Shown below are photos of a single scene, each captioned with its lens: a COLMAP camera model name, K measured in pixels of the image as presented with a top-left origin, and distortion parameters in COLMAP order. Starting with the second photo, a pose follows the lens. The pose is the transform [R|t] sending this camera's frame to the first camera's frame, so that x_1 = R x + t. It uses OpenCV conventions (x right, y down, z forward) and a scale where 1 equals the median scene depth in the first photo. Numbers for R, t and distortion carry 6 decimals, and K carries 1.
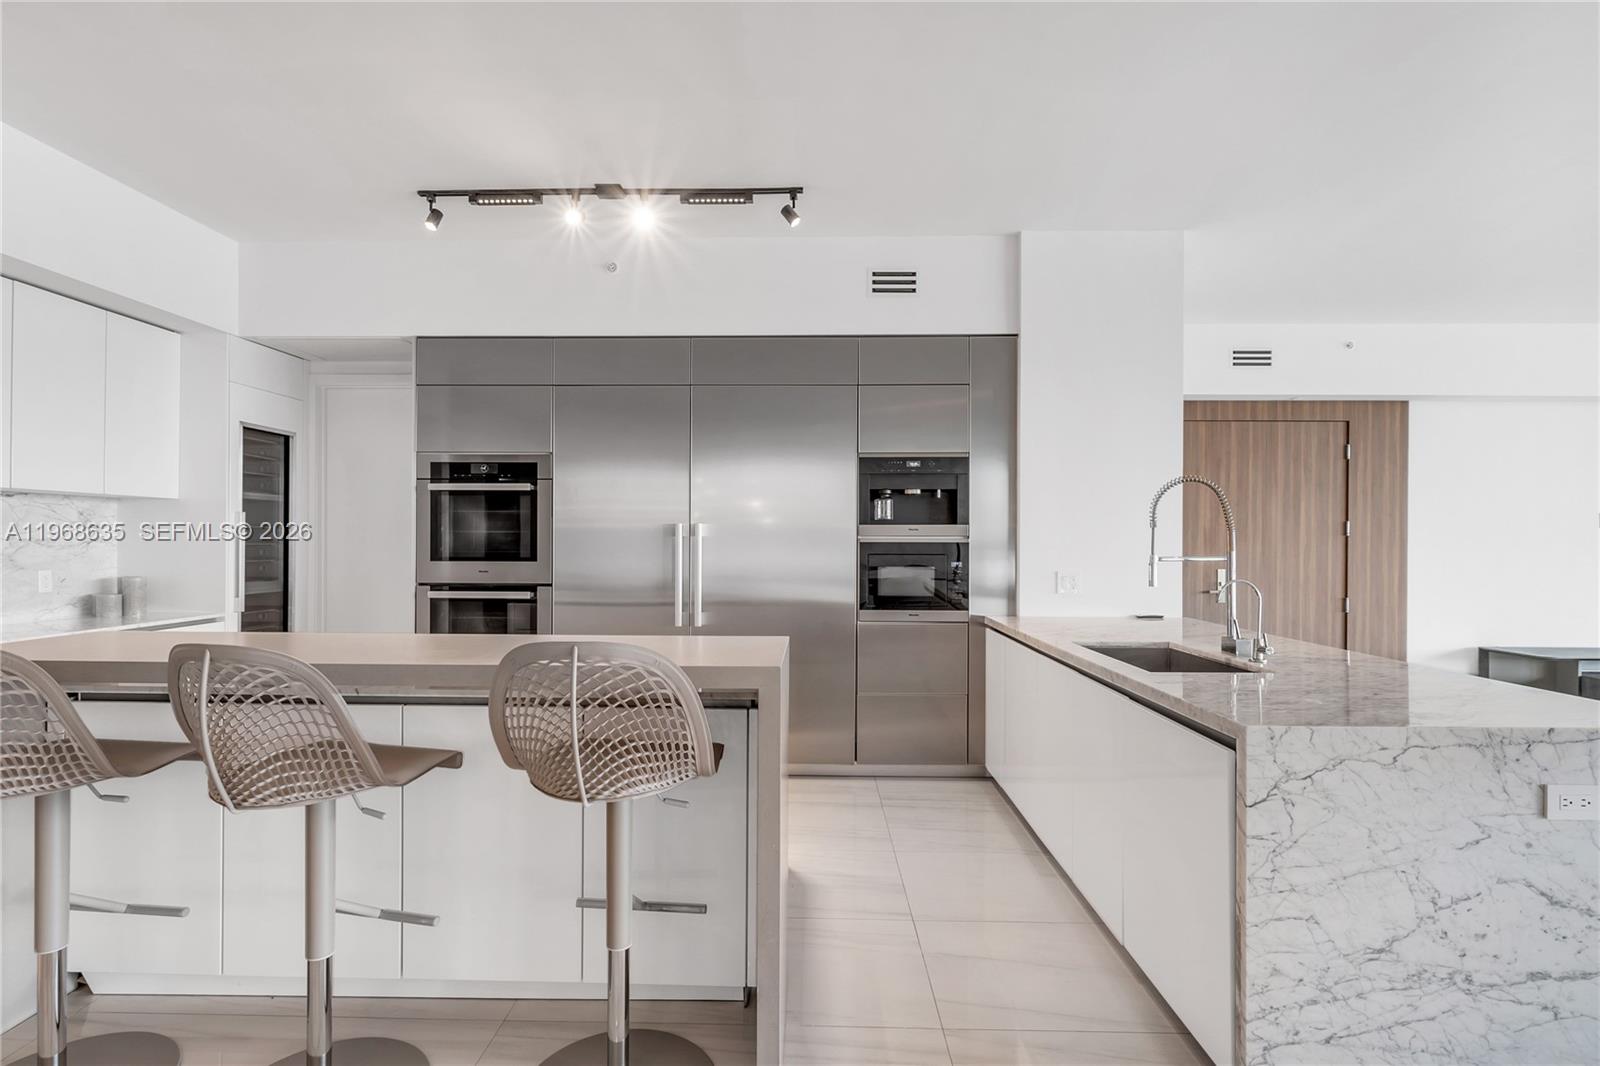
lens RADIAL K [[773.7, 0, 790.9], [0, 773.7, 536.8], [0, 0, 1]] dist [0.000951, 0.000452]
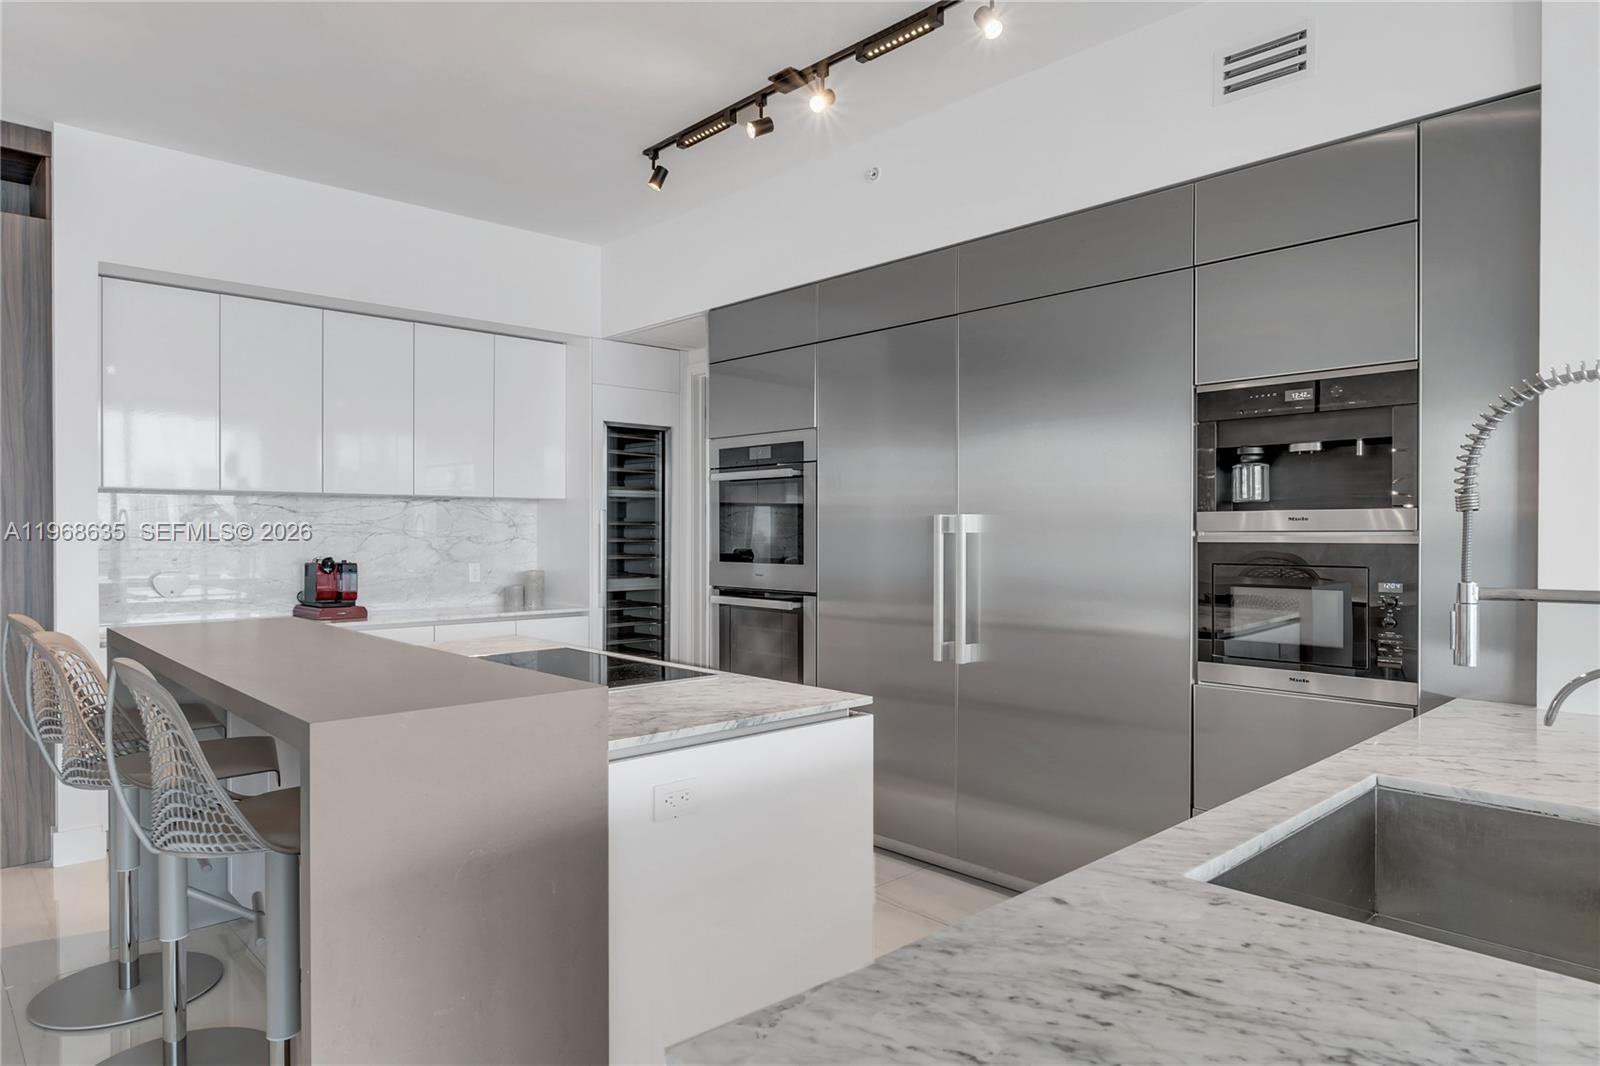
lens RADIAL K [[968.1, 0, 800.0], [0, 968.1, 533.0], [0, 0, 1]] dist [0.002312, -0.000485]
pose [[0.701506, -0.001915, -0.712661, 0.388512], [0.003867, 0.999992, 0.001119, -0.001988], [0.712653, -0.003541, 0.701508, 0.291330]]
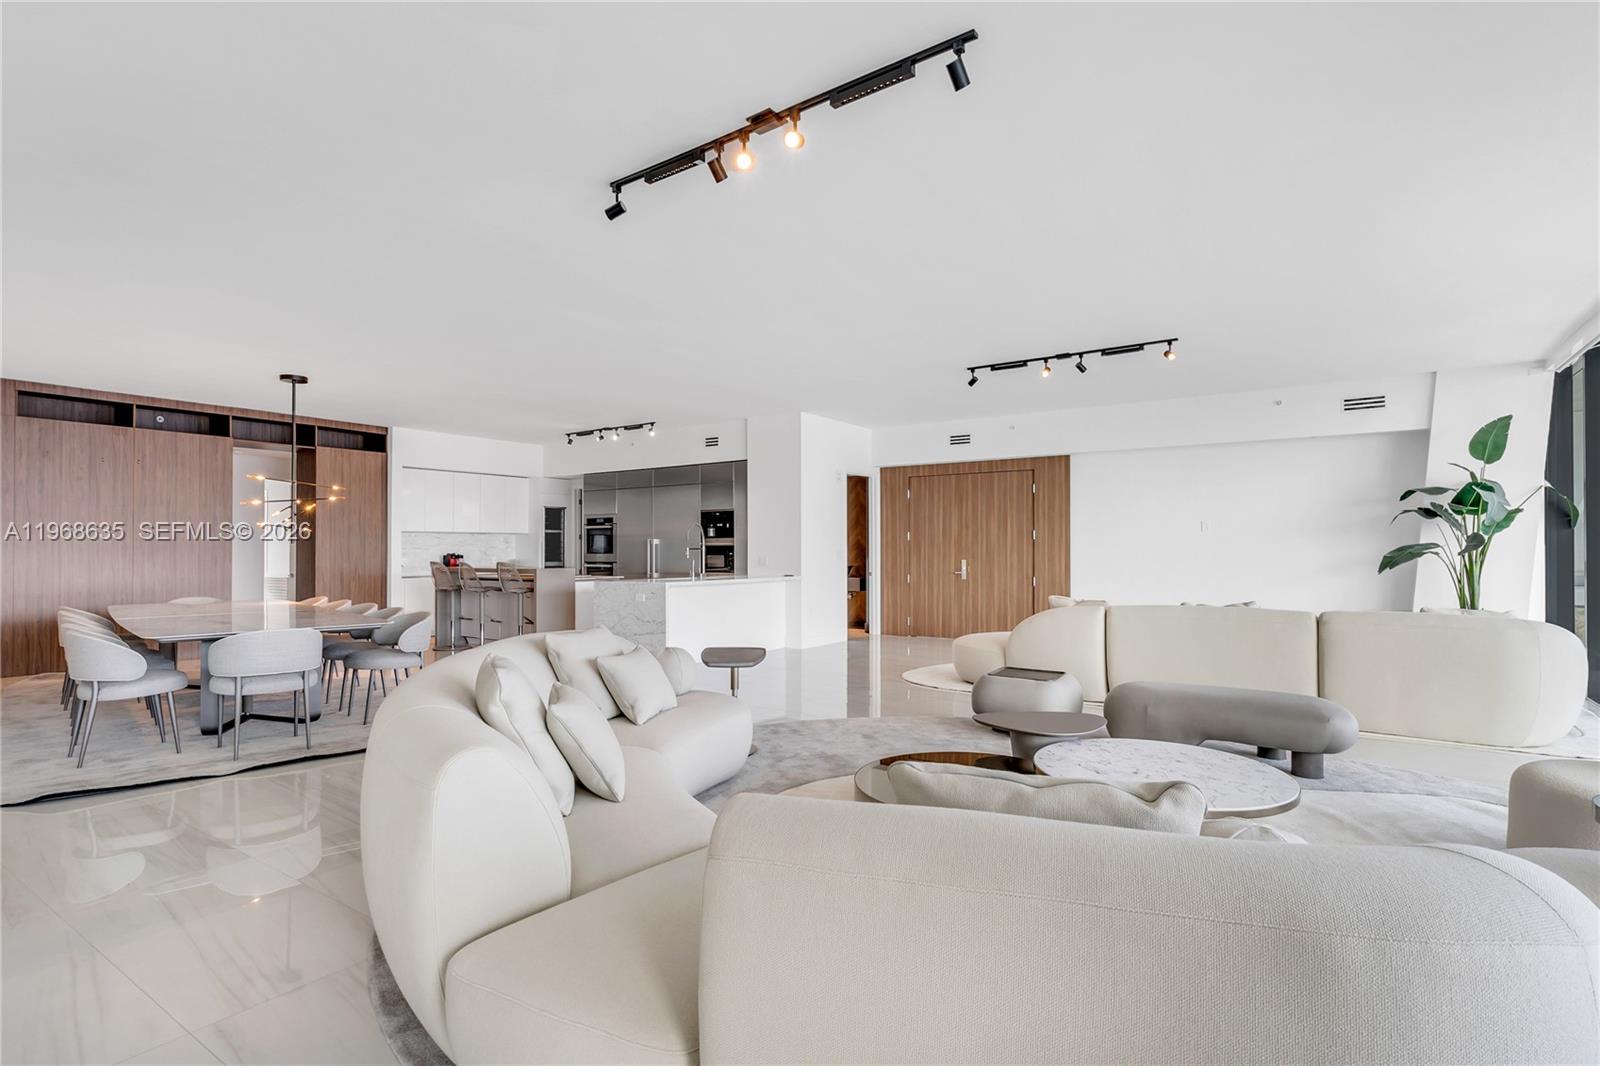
lens RADIAL K [[782.7, 0, 773.5], [0, 782.7, 537.6], [0, 0, 1]] dist [0.002184, 0.000164]
pose [[0.821901, -0.015693, -0.569414, 1.735870], [0.007936, 0.999839, -0.016100, 0.024496], [0.569575, 0.008714, 0.821893, -0.969605]]
